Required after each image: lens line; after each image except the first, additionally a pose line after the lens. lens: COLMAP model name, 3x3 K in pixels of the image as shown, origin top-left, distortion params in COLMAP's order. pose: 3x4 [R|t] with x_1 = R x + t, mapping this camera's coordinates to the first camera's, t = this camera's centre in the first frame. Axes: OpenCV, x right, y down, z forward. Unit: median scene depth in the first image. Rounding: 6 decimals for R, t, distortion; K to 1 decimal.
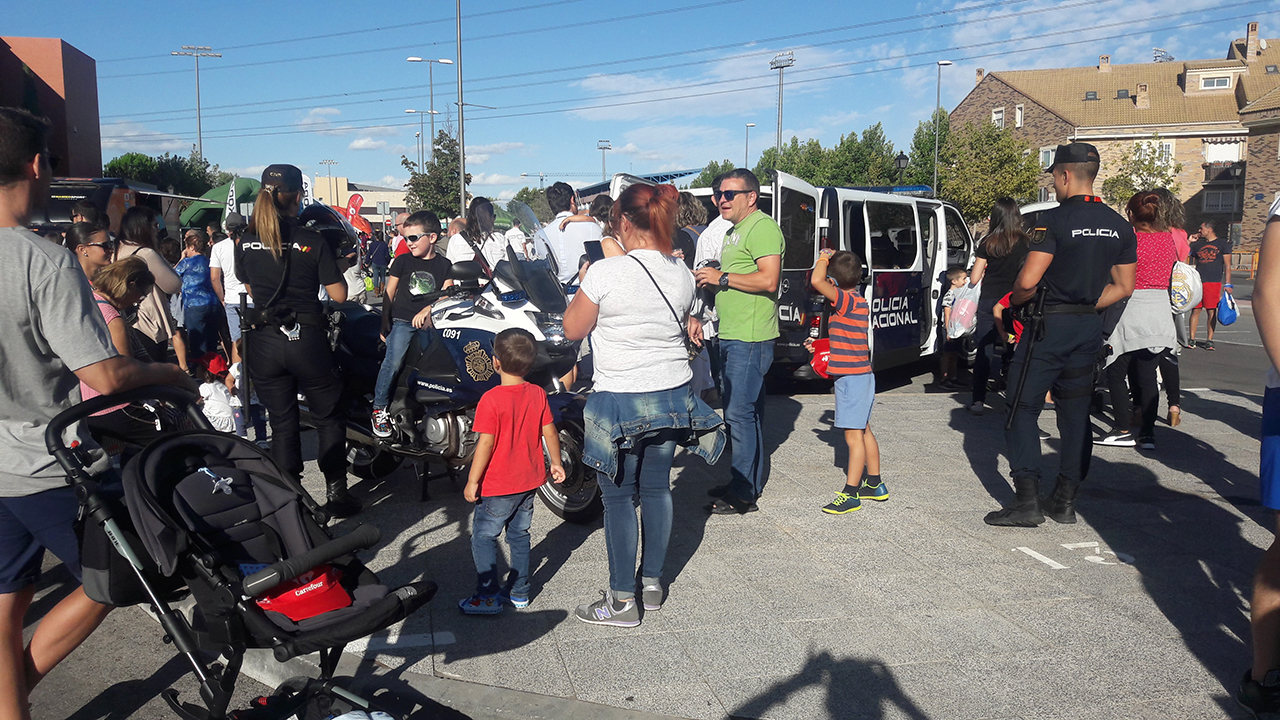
lens RADIAL K [[1024.1, 0, 637.4], [0, 1024.1, 370.3], [0, 0, 1]] dist [0.079429, -0.097657]
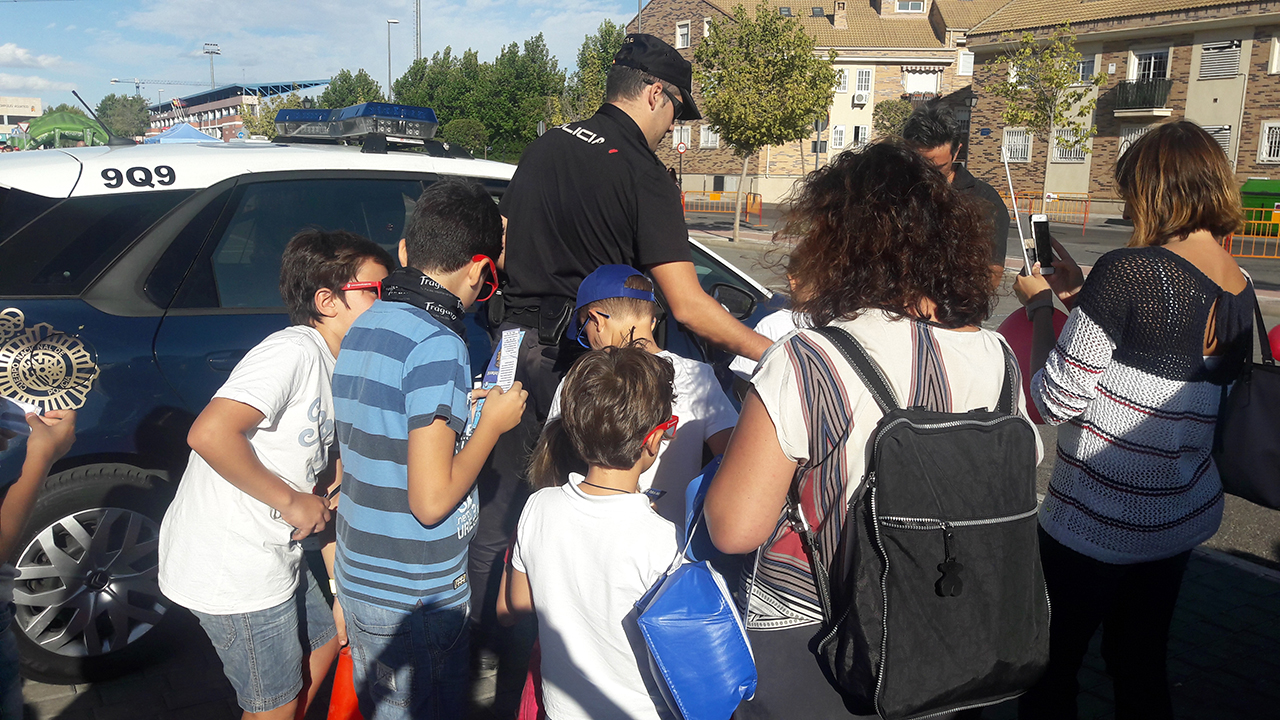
lens RADIAL K [[1024.1, 0, 637.4], [0, 1024.1, 370.3], [0, 0, 1]] dist [0.079429, -0.097657]
pose [[0.940996, -0.044275, 0.335508, 0.006361], [0.020671, 0.997073, 0.073602, -0.026586], [-0.337785, -0.062324, 0.939158, 0.197411]]
